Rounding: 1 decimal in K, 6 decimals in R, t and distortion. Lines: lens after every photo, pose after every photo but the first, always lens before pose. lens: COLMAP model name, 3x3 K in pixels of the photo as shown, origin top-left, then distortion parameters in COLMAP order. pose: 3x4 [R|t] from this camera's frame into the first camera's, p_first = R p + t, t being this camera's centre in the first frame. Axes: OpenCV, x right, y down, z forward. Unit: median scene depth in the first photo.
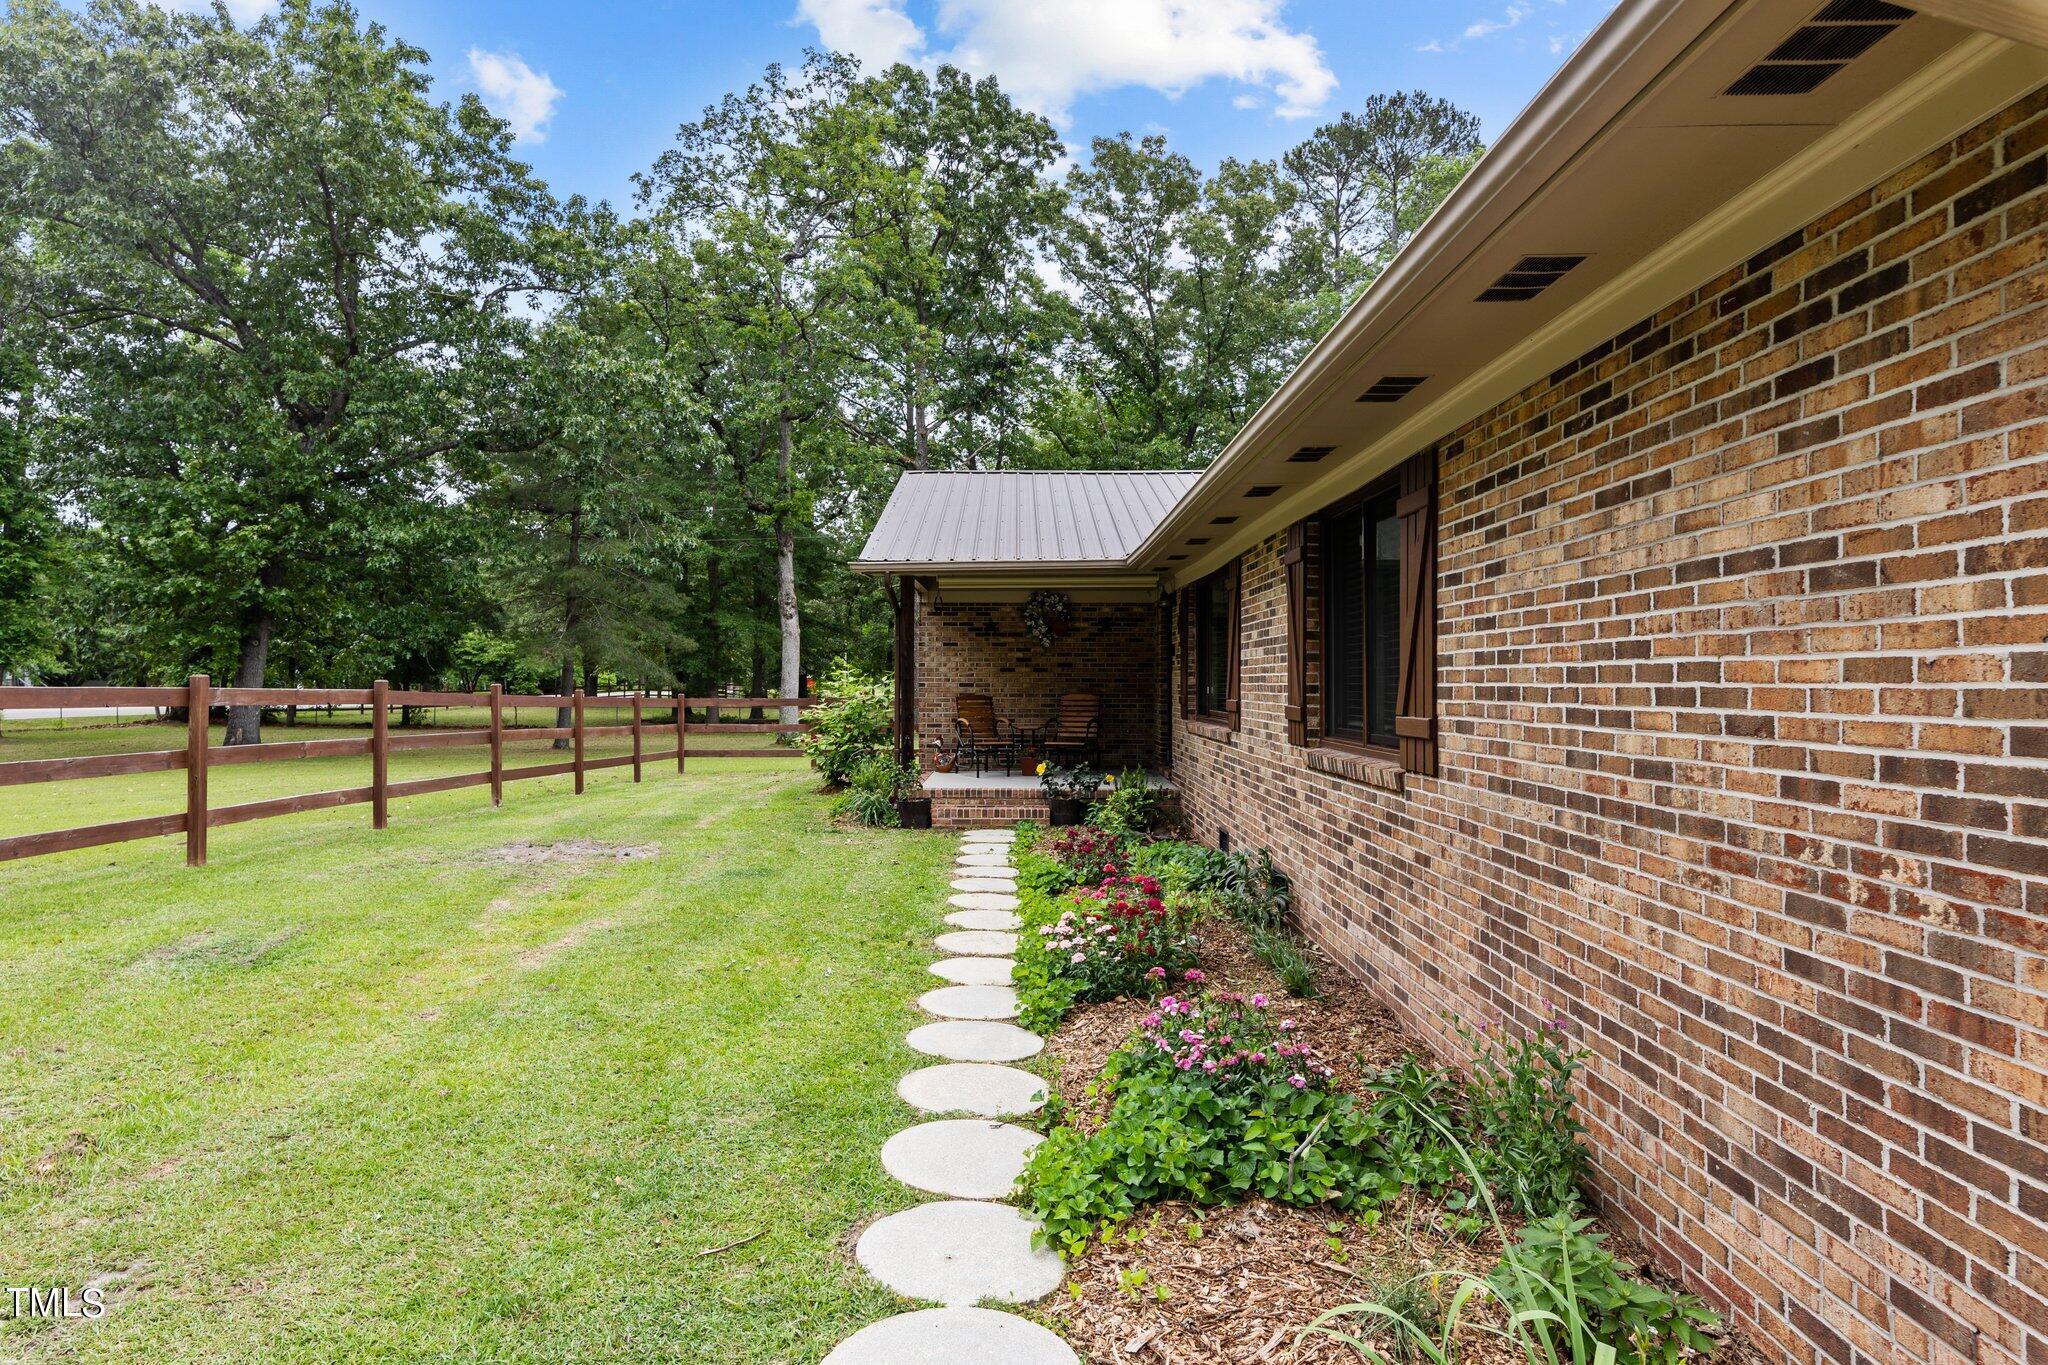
lens RADIAL K [[1132.1, 0, 1017.4], [0, 1132.1, 664.6], [0, 0, 1]] dist [0.000765, 0.001019]
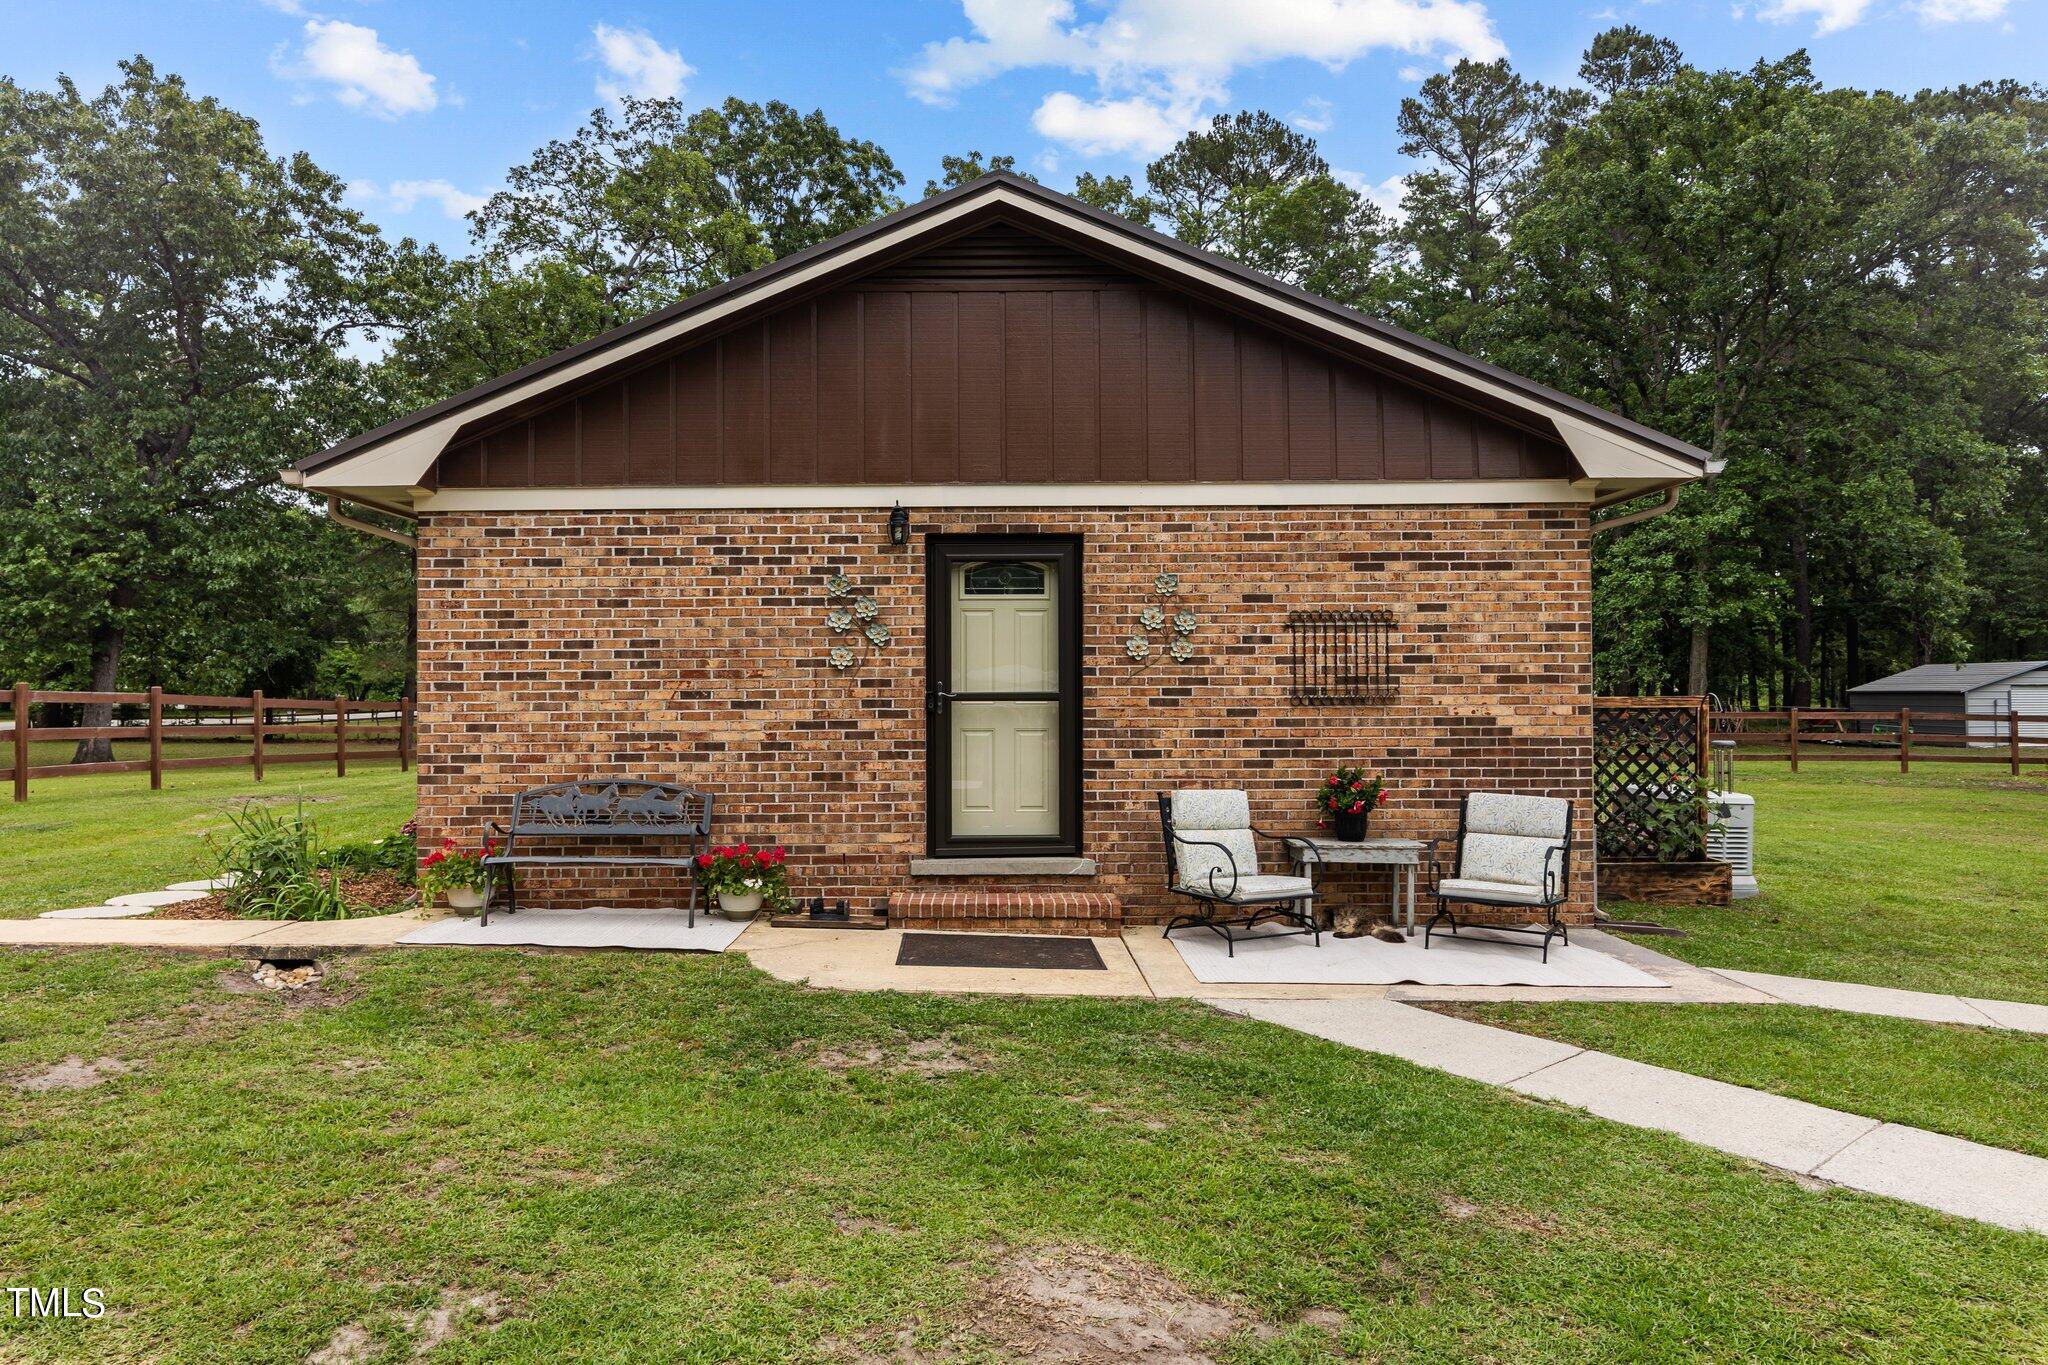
lens RADIAL K [[1265.3, 0, 1012.3], [0, 1265.3, 679.4], [0, 0, 1]] dist [-0.003300, 0.001518]
pose [[0.999925, -0.005512, 0.010906, 0.156507], [0.005485, 0.999982, 0.002477, 0.001749], [-0.010920, -0.002417, 0.999937, -0.189099]]
